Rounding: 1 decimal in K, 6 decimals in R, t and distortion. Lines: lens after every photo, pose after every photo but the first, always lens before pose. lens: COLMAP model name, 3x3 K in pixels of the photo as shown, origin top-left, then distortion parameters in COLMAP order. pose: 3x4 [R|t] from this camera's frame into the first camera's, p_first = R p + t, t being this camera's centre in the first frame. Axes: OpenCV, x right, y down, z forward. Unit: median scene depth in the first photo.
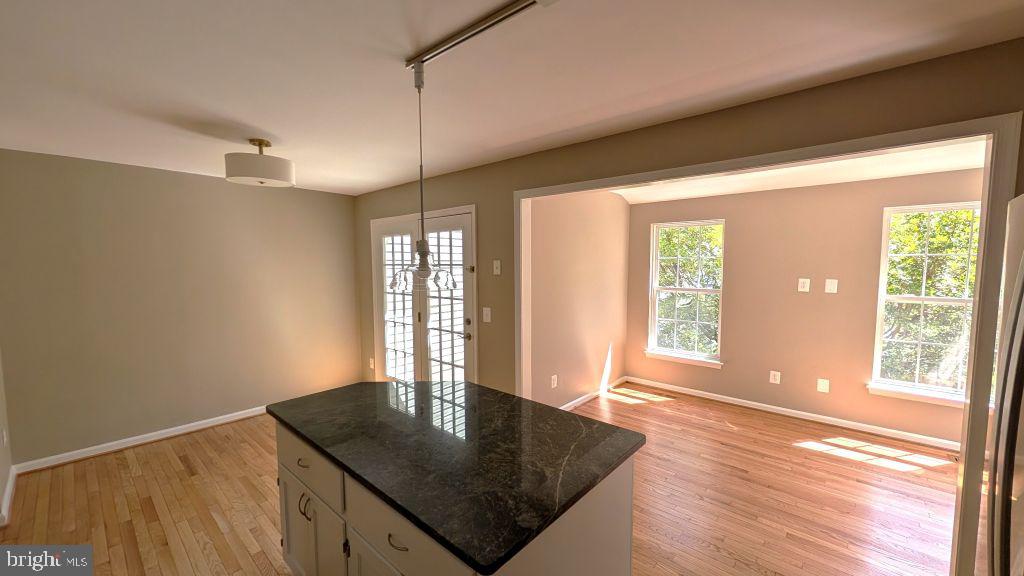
lens RADIAL K [[387.0, 0, 512.0], [0, 387.0, 288.0], [0, 0, 1]] dist [-0.000407, -0.000051]
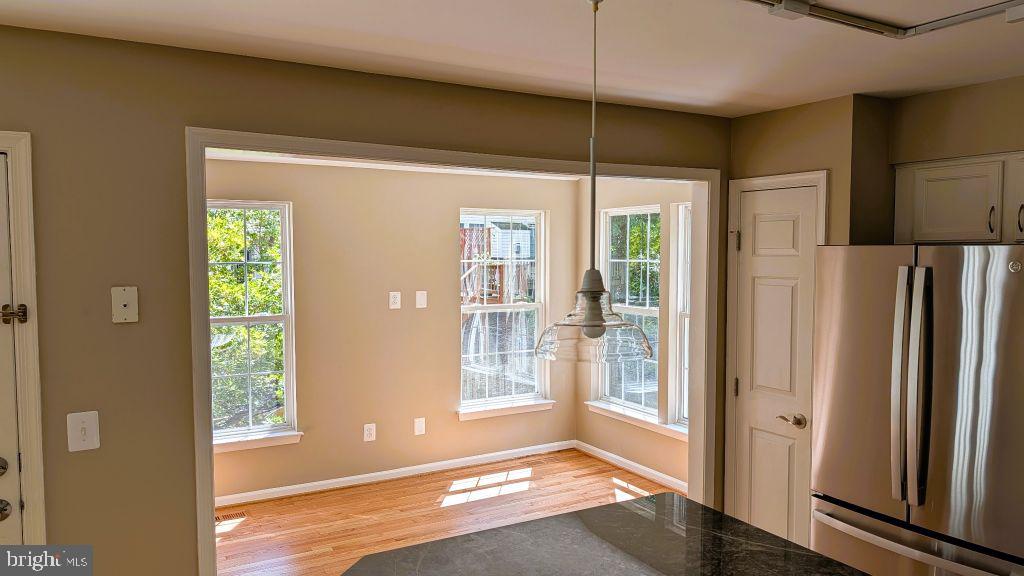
lens RADIAL K [[732.0, 0, 503.9], [0, 732.0, 291.6], [0, 0, 1]] dist [0.033316, -0.045920]
pose [[0.333398, -0.049885, 0.941465, -0.581782], [0.067145, 0.997320, 0.029066, -0.058365], [-0.940392, 0.053524, 0.335854, 0.358288]]
